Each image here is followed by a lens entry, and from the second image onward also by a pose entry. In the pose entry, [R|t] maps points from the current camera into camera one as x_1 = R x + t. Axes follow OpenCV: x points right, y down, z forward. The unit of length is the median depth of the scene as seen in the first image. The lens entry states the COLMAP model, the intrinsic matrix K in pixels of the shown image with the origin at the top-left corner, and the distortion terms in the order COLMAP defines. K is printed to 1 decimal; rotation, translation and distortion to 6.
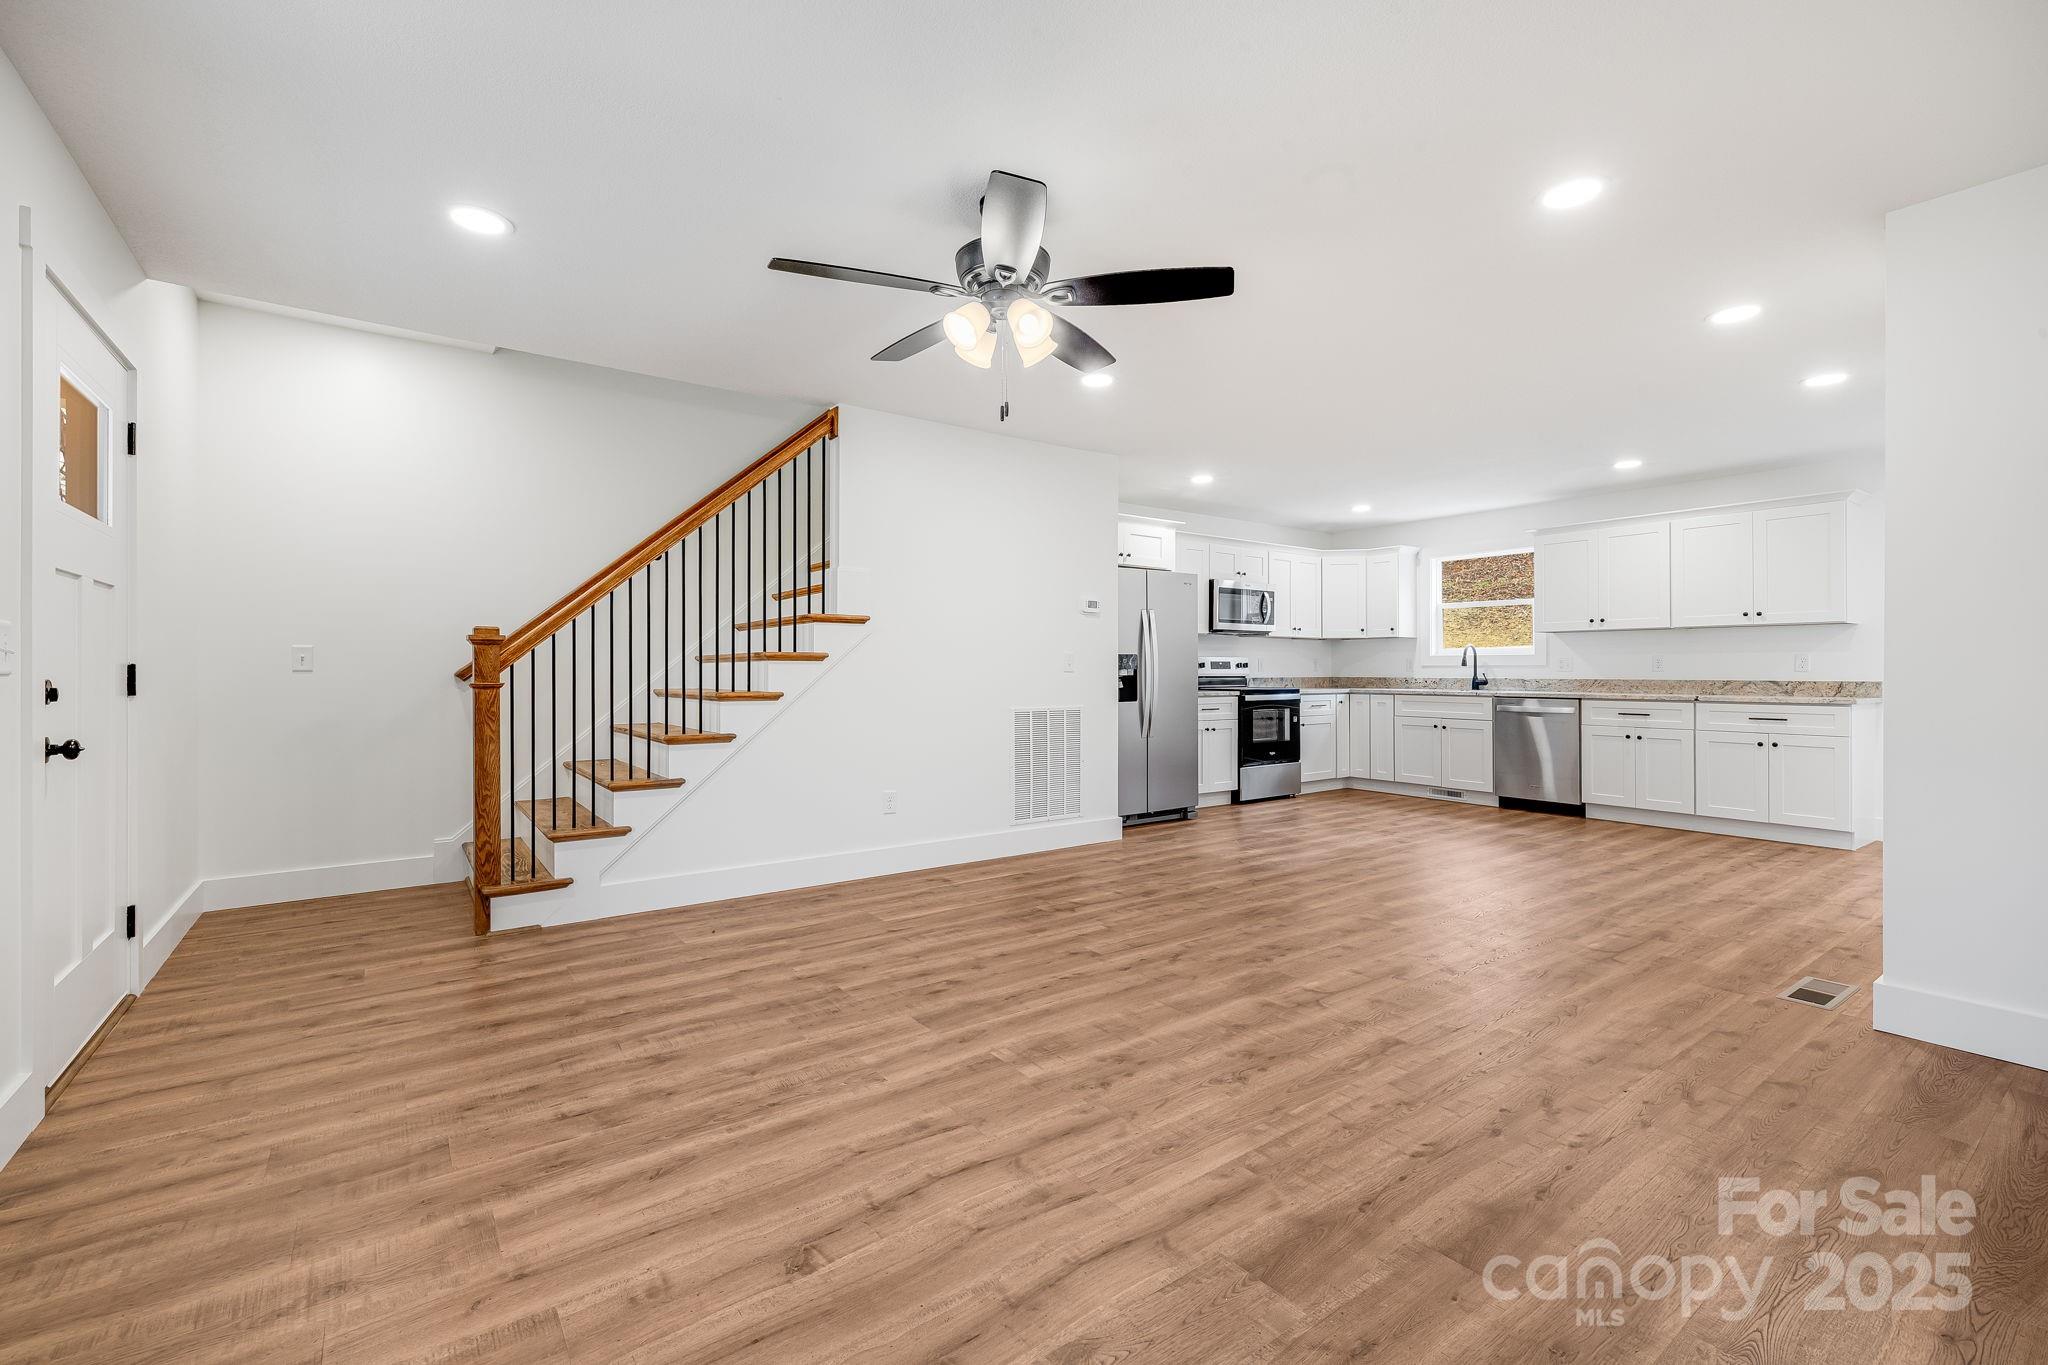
lens RADIAL K [[867.1, 0, 1016.9], [0, 867.1, 674.8], [0, 0, 1]] dist [0.001908, 0.000559]
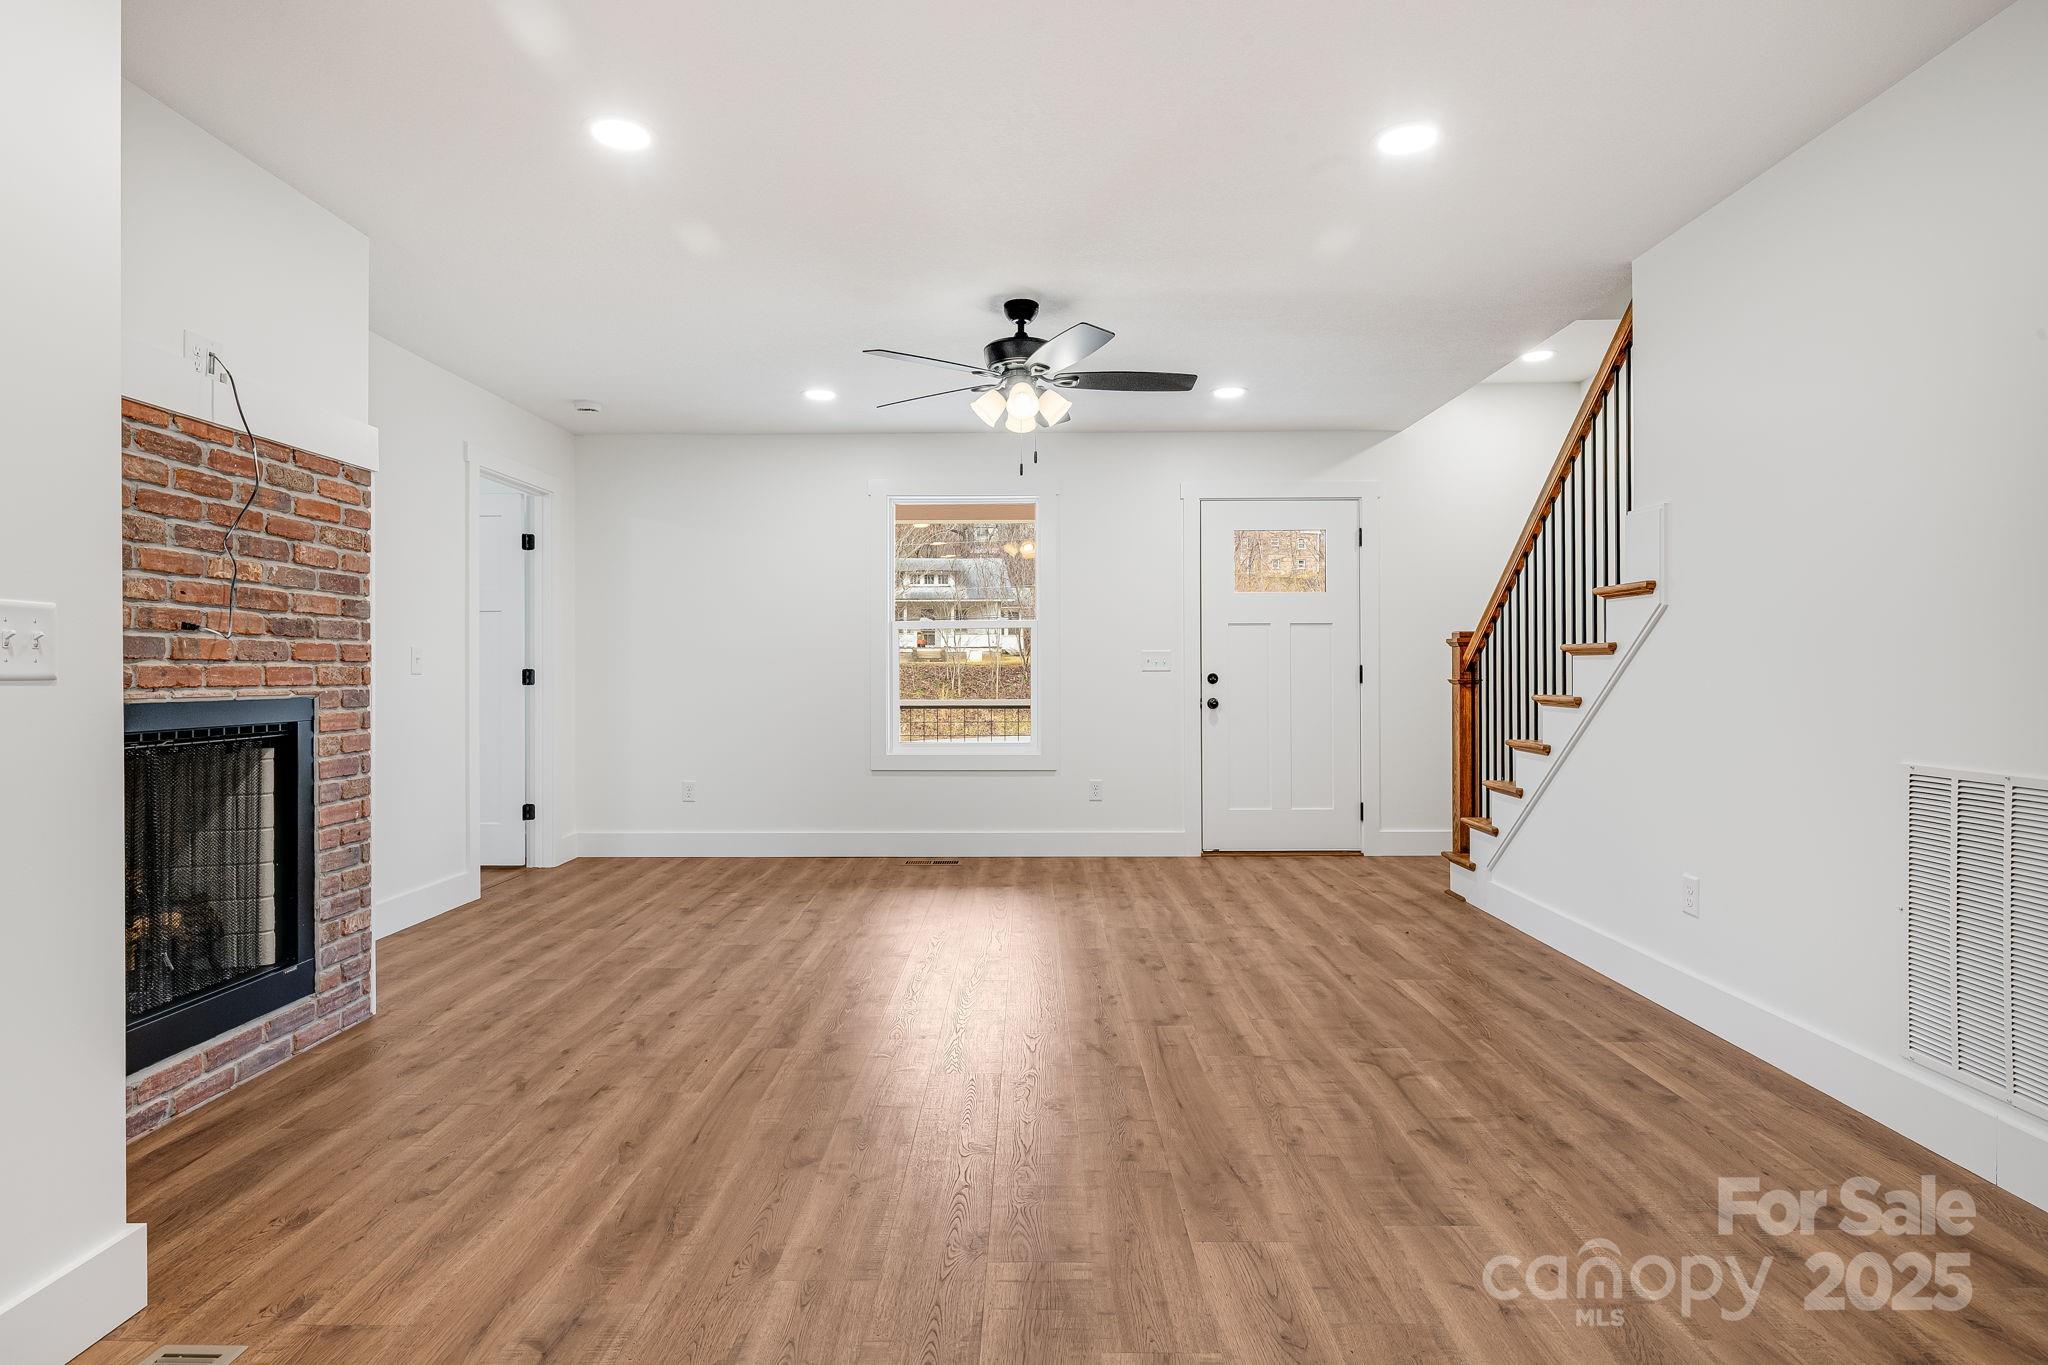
lens RADIAL K [[1051.7, 0, 1033.9], [0, 1051.7, 665.4], [0, 0, 1]] dist [0.001161, 0.000848]
pose [[-0.579861, -0.000964, -0.814715, 0.526523], [-0.001167, 0.999999, -0.000353, -0.004347], [0.814715, 0.000746, -0.579862, 0.813101]]
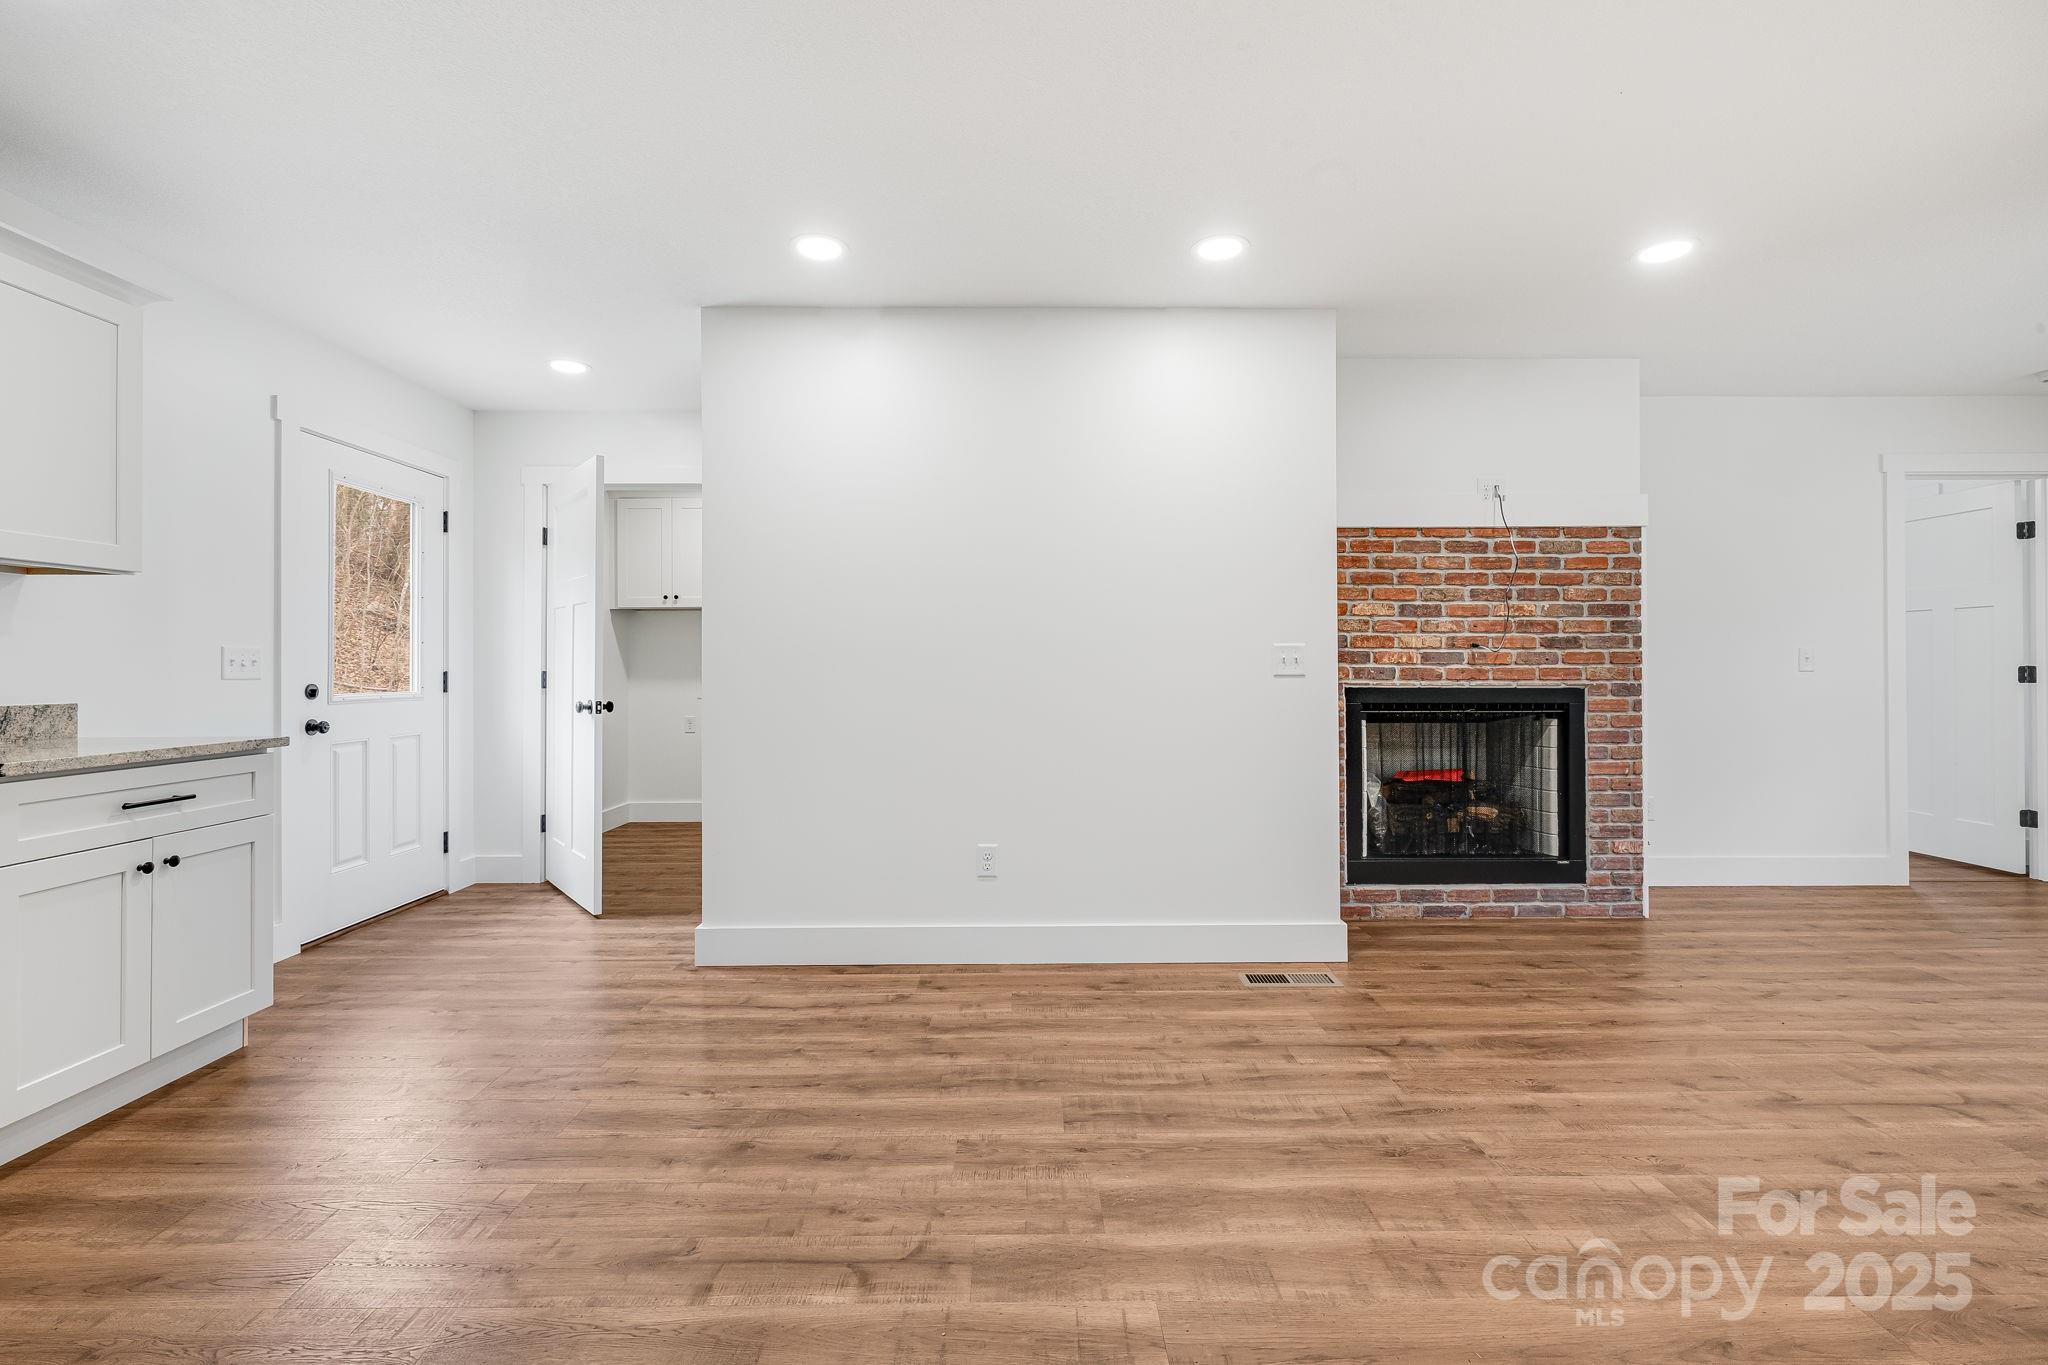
lens RADIAL K [[918.3, 0, 1014.8], [0, 918.3, 661.4], [0, 0, 1]] dist [-0.001424, 0.000846]
pose [[-0.818217, 0.006907, 0.574868, 0.268846], [0.007352, 0.999972, -0.001551, -0.009754], [-0.574862, 0.002957, -0.818245, 1.019863]]
